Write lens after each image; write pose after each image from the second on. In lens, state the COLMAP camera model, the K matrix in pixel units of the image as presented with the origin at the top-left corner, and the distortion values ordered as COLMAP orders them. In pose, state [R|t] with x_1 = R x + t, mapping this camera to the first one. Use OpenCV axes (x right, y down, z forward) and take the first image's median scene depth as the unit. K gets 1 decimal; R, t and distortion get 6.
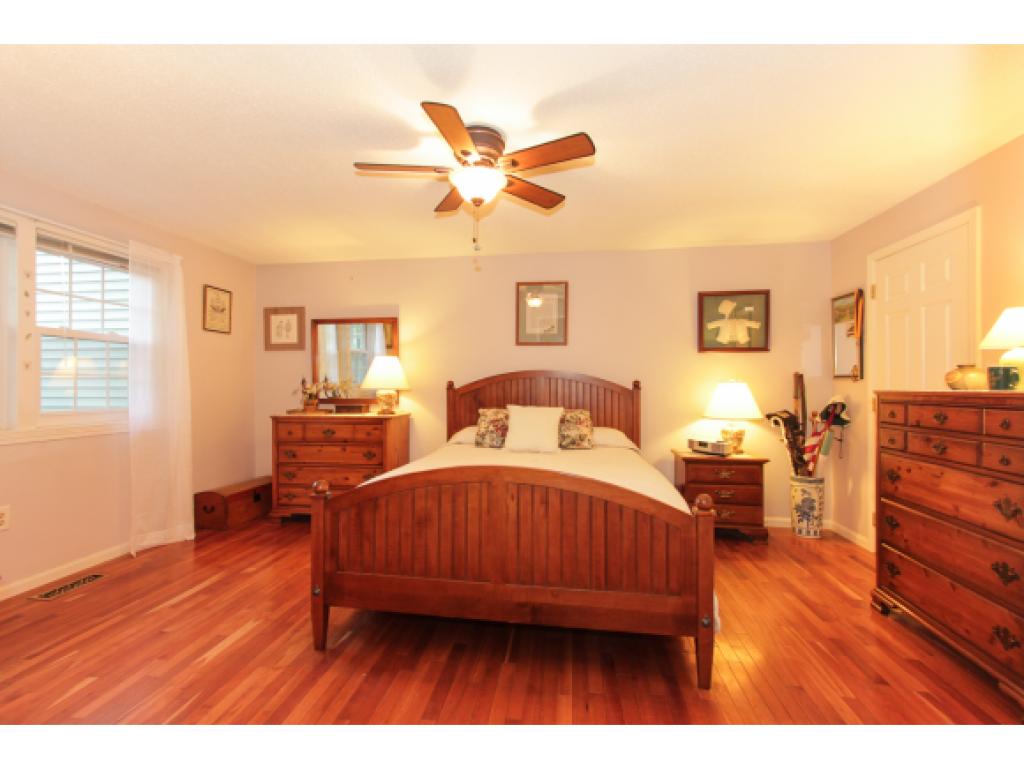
lens RADIAL K [[471.2, 0, 507.6], [0, 471.2, 386.6], [0, 0, 1]] dist [0.003438, -0.001168]
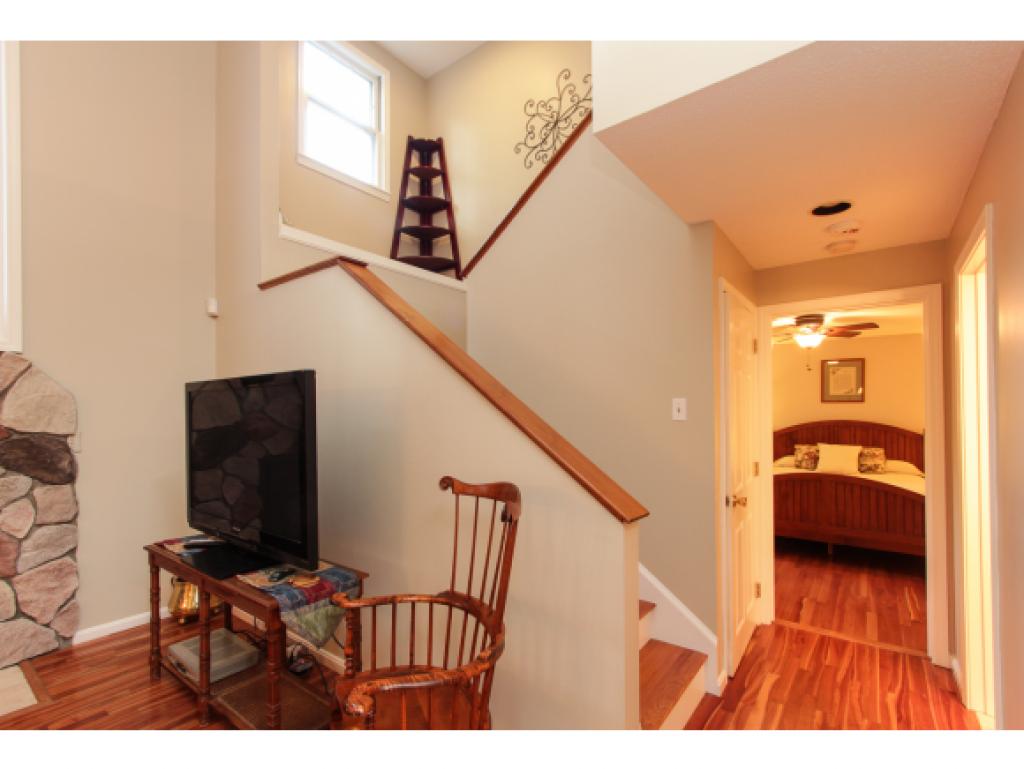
lens RADIAL K [[471.2, 0, 500.8], [0, 471.2, 413.2], [0, 0, 1]] dist [0.003438, -0.001168]
pose [[0.860312, -0.005346, -0.509741, -0.107690], [0.005140, 0.999985, -0.001812, -0.065576], [0.509743, -0.001062, 0.860326, -0.917368]]
